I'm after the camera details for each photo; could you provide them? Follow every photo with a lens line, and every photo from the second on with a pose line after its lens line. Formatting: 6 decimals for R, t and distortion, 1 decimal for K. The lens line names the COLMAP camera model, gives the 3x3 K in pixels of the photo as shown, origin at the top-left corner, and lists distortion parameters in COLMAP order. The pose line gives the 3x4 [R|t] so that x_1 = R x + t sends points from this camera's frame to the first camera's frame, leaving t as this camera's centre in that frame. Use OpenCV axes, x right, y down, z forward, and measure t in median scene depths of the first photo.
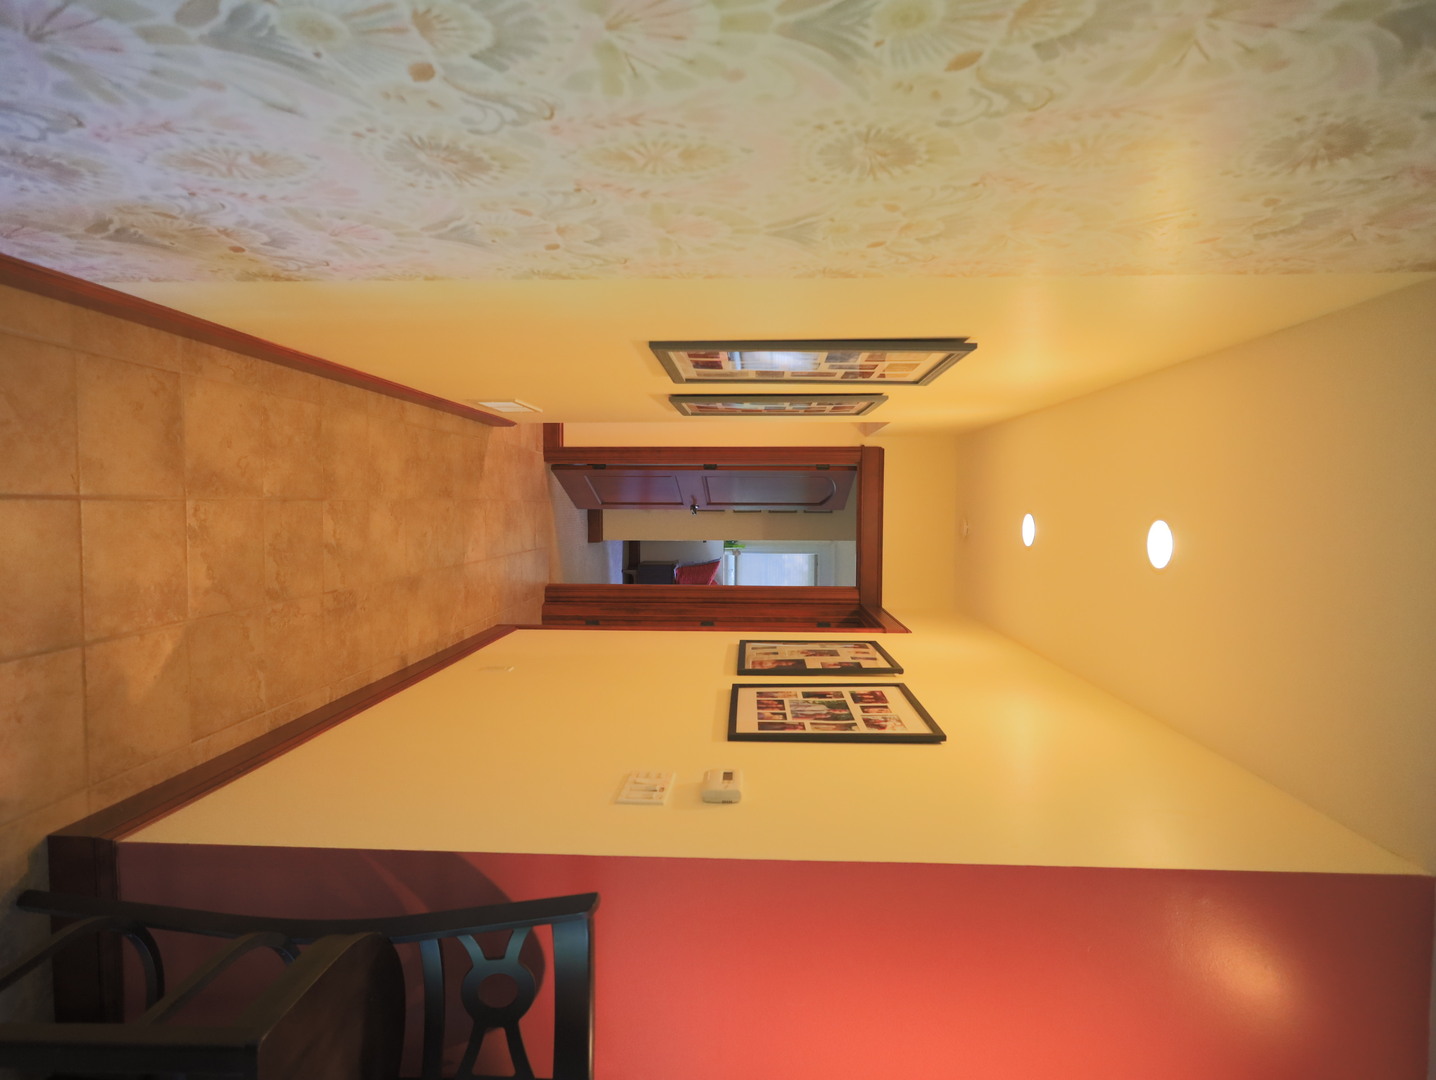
lens RADIAL K [[803.1, 0, 718.0], [0, 803.1, 540.0], [0, 0, 1]] dist [0.003090, 0.000430]
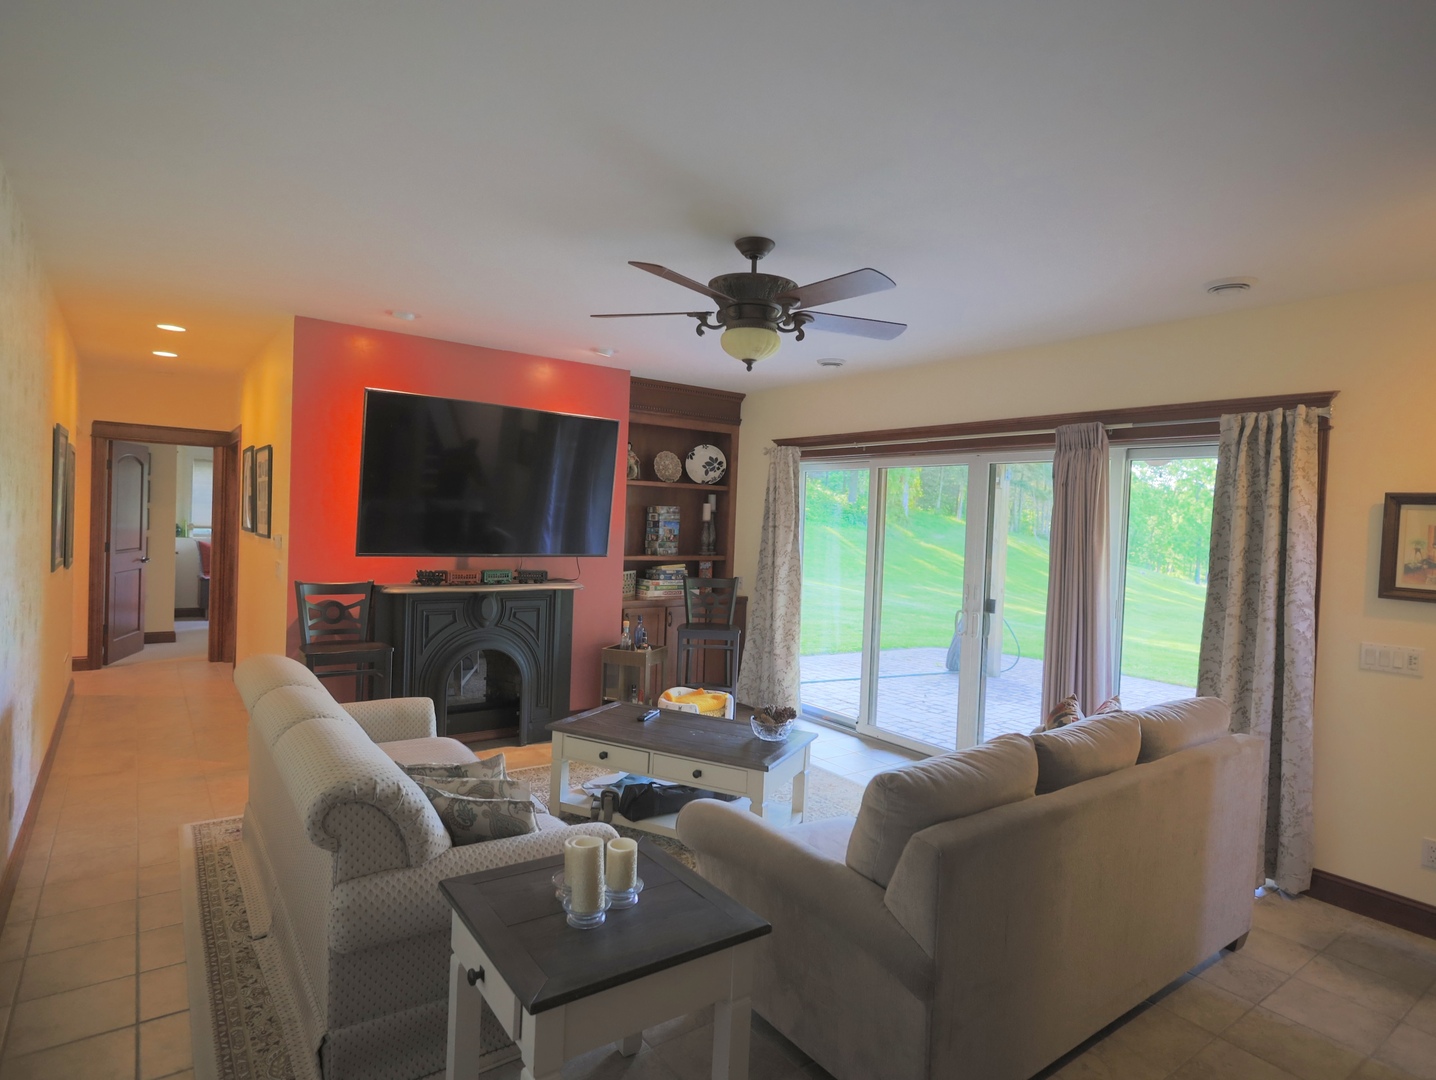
lens RADIAL K [[803.1, 0, 718.0], [0, 803.1, 540.0], [0, 0, 1]] dist [0.003090, 0.000430]
pose [[0.008547, -0.999906, 0.010682, -0.003237], [0.836424, 0.013004, 0.547928, 0.025708], [-0.548016, 0.004252, 0.836457, -0.671236]]
